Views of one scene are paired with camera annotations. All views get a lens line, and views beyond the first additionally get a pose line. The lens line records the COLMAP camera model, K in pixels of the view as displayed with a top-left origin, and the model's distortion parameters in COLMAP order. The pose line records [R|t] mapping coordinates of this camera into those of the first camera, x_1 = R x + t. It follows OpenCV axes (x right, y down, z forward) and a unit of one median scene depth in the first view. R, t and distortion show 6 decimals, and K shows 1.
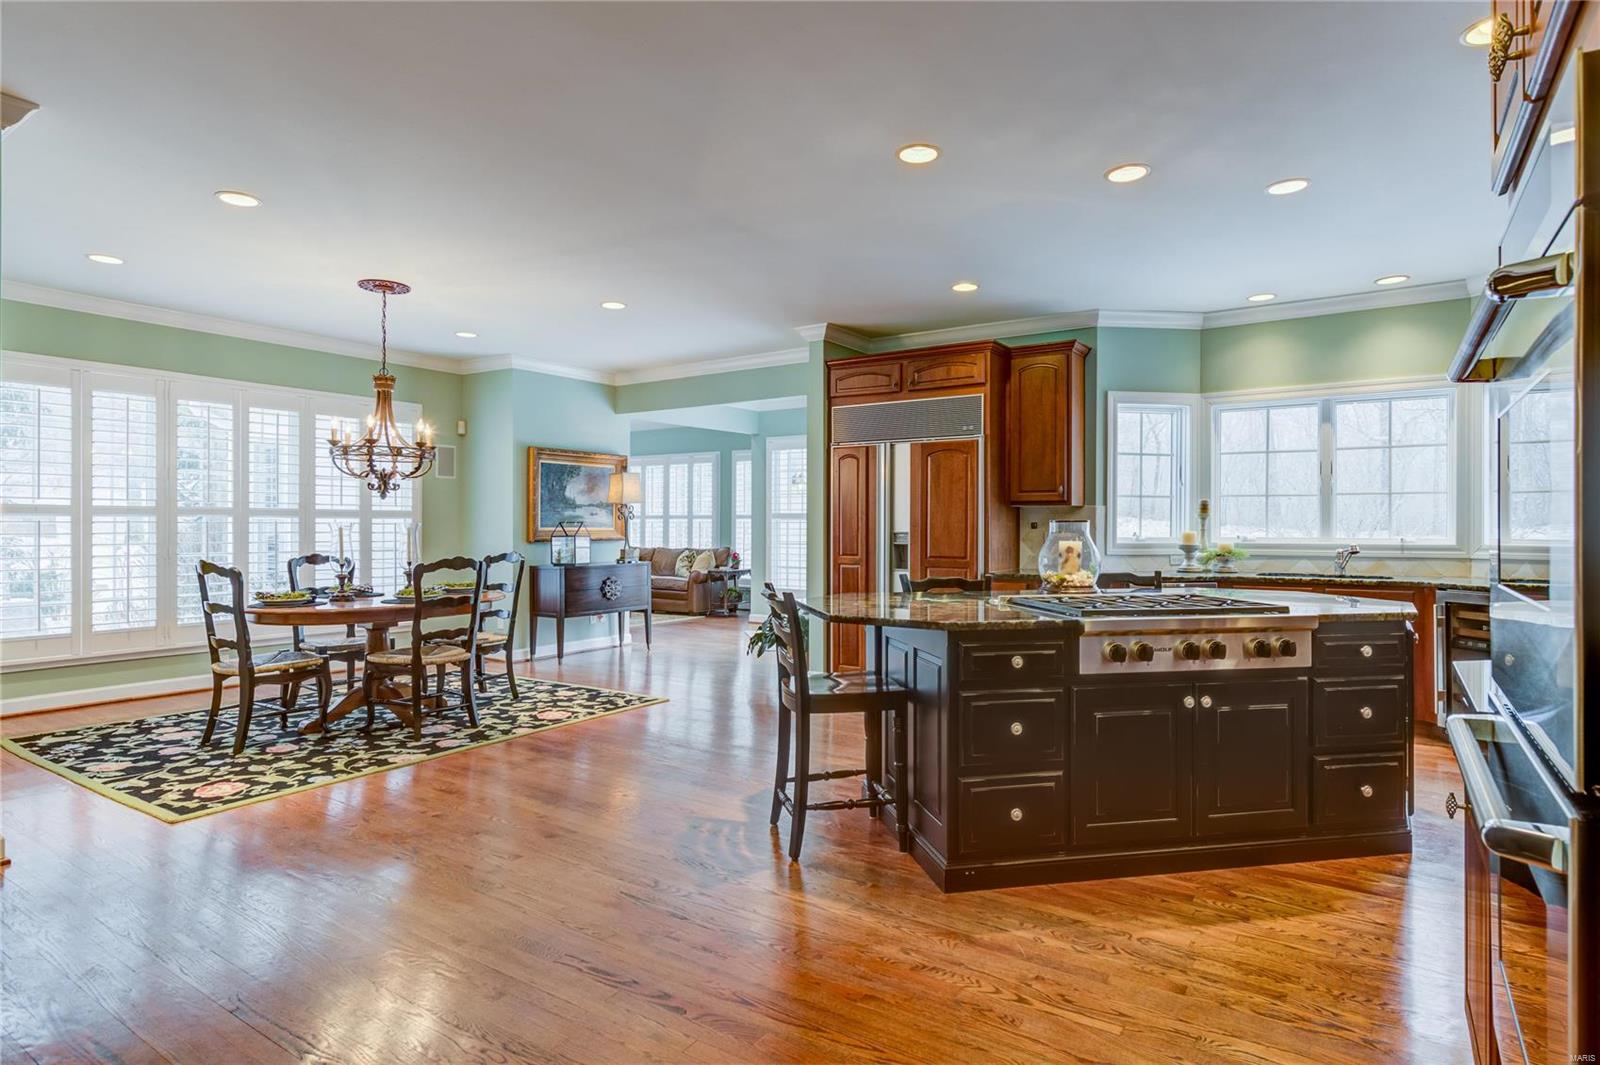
lens RADIAL K [[881.1, 0, 799.1], [0, 881.1, 531.1], [0, 0, 1]] dist [0.002765, 0.000551]
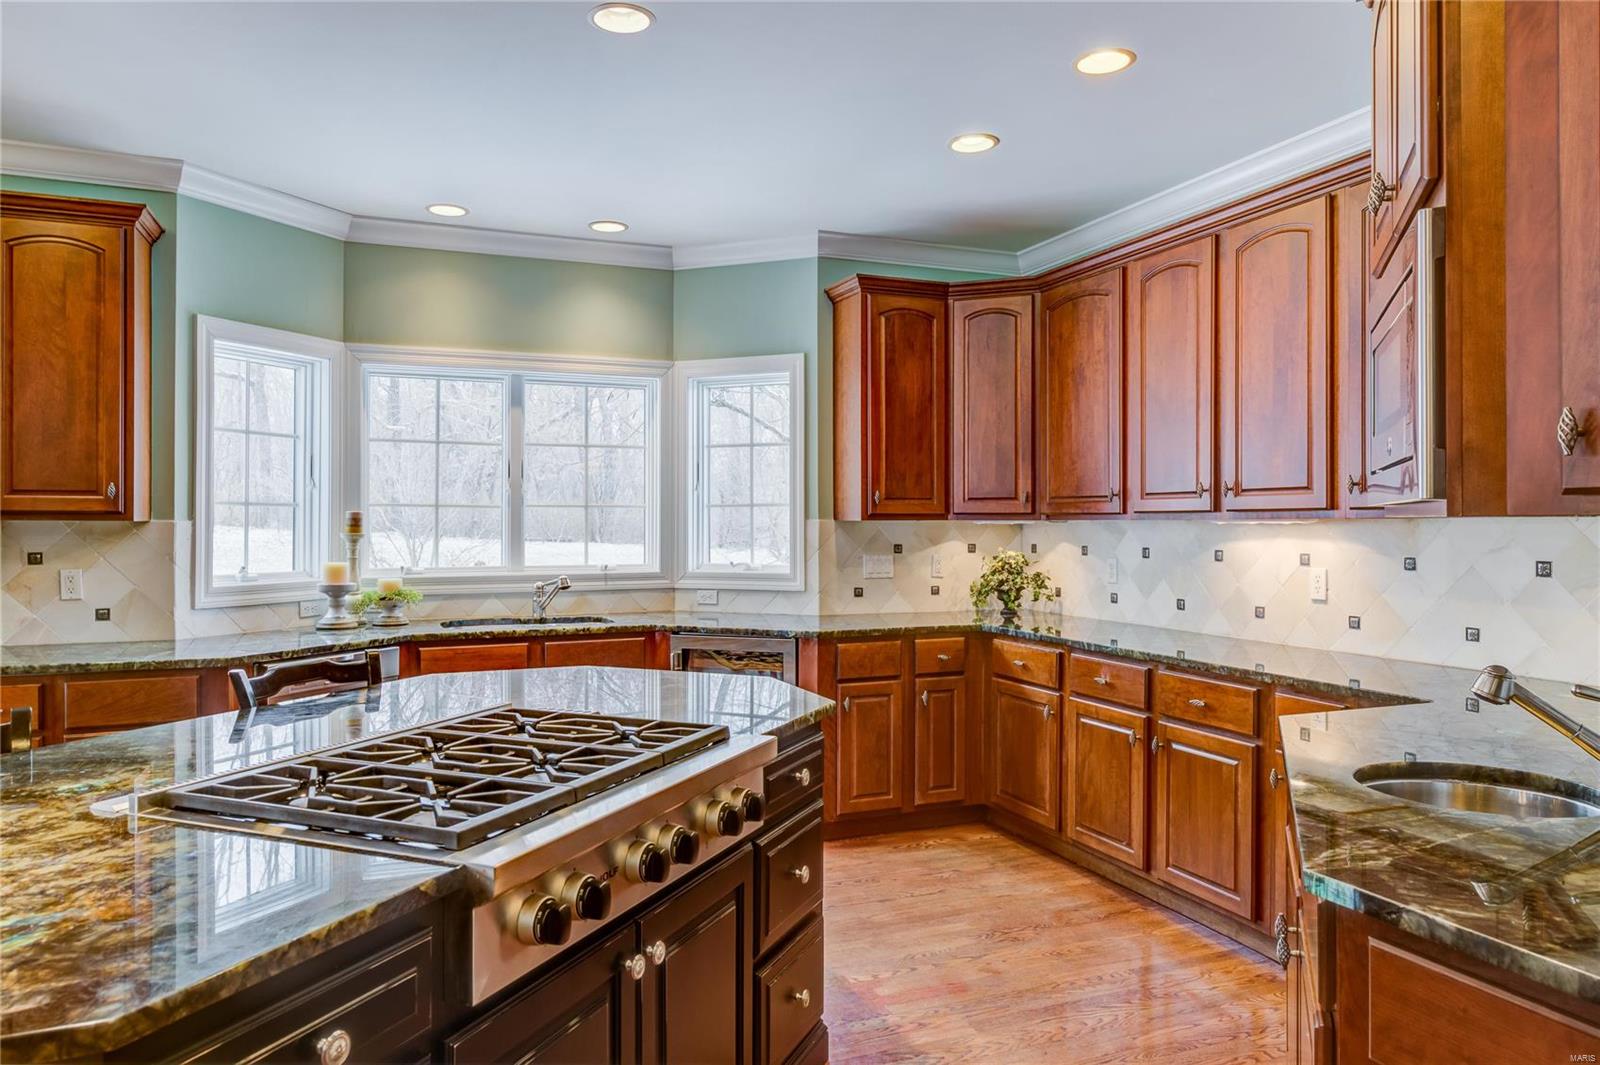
lens RADIAL K [[1059.9, 0, 806.3], [0, 1059.9, 523.6], [0, 0, 1]] dist [0.002355, -0.001114]
pose [[0.551254, -0.002829, 0.834333, 0.004310], [0.004512, 0.999990, 0.000410, -0.025841], [-0.834326, 0.003539, 0.551261, 0.315590]]
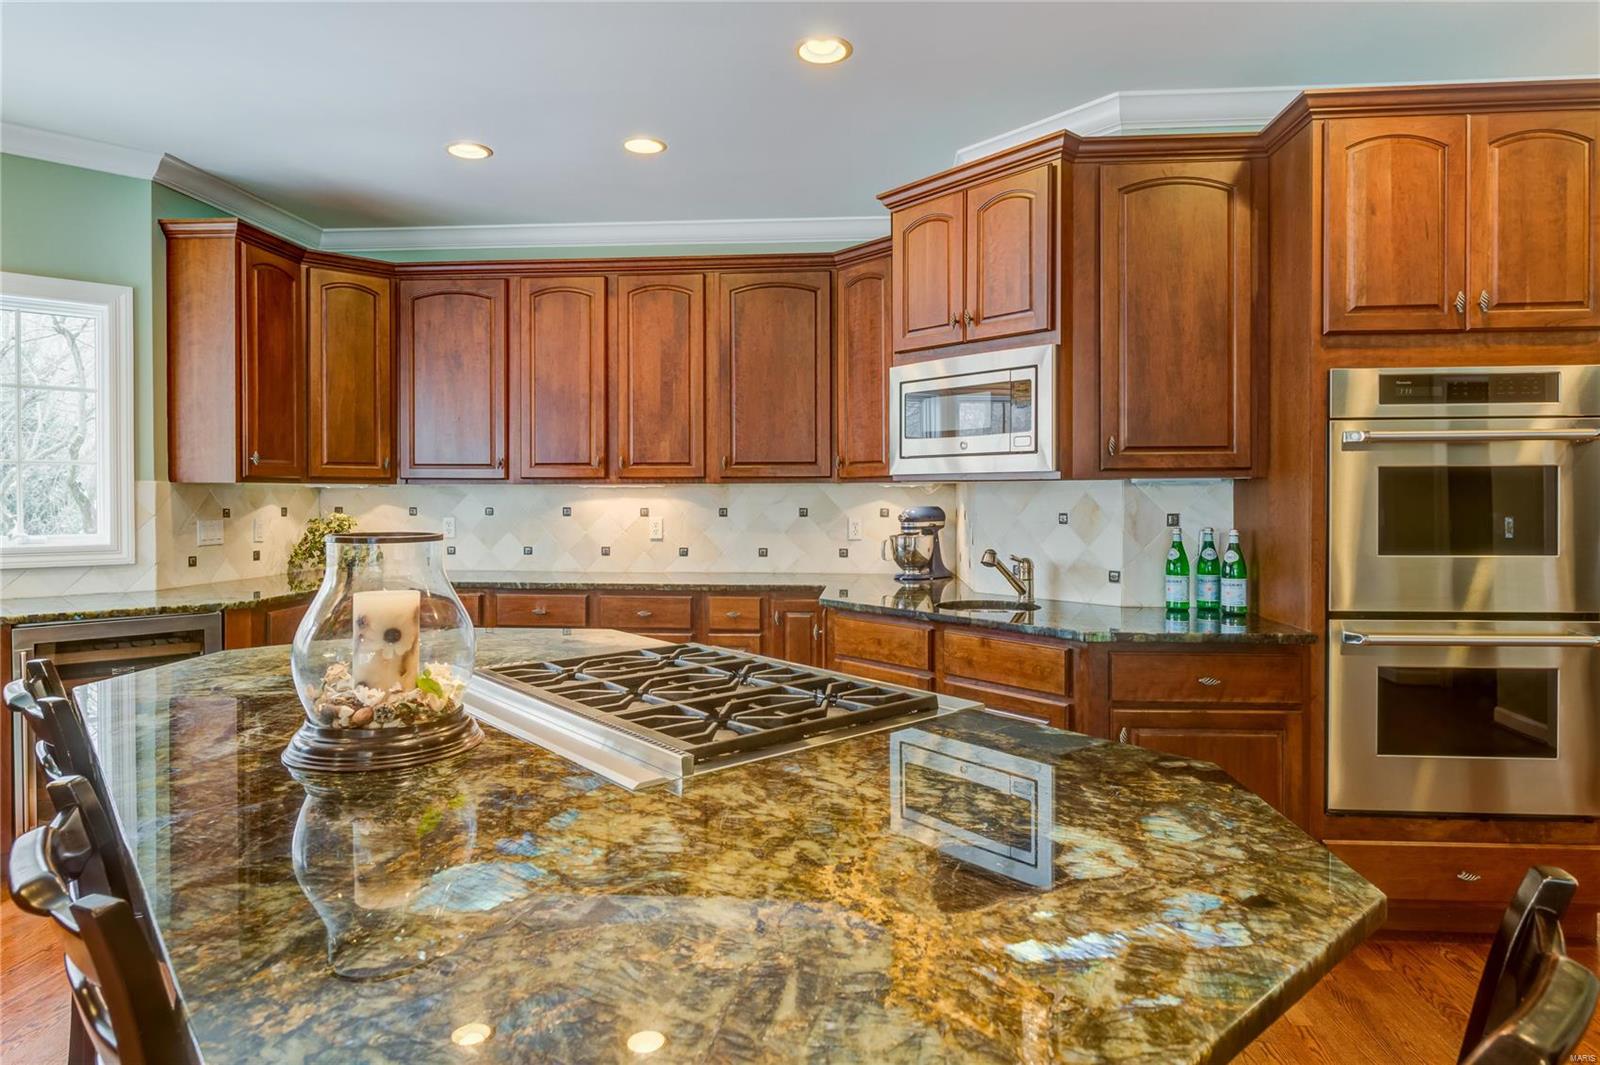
lens RADIAL K [[881.1, 0, 793.7], [0, 881.1, 502.6], [0, 0, 1]] dist [0.002765, 0.000551]
pose [[-0.475413, -0.008730, 0.879719, -0.045377], [0.002541, 0.999933, 0.011296, -0.018808], [-0.879759, 0.007606, -0.475359, 0.699111]]
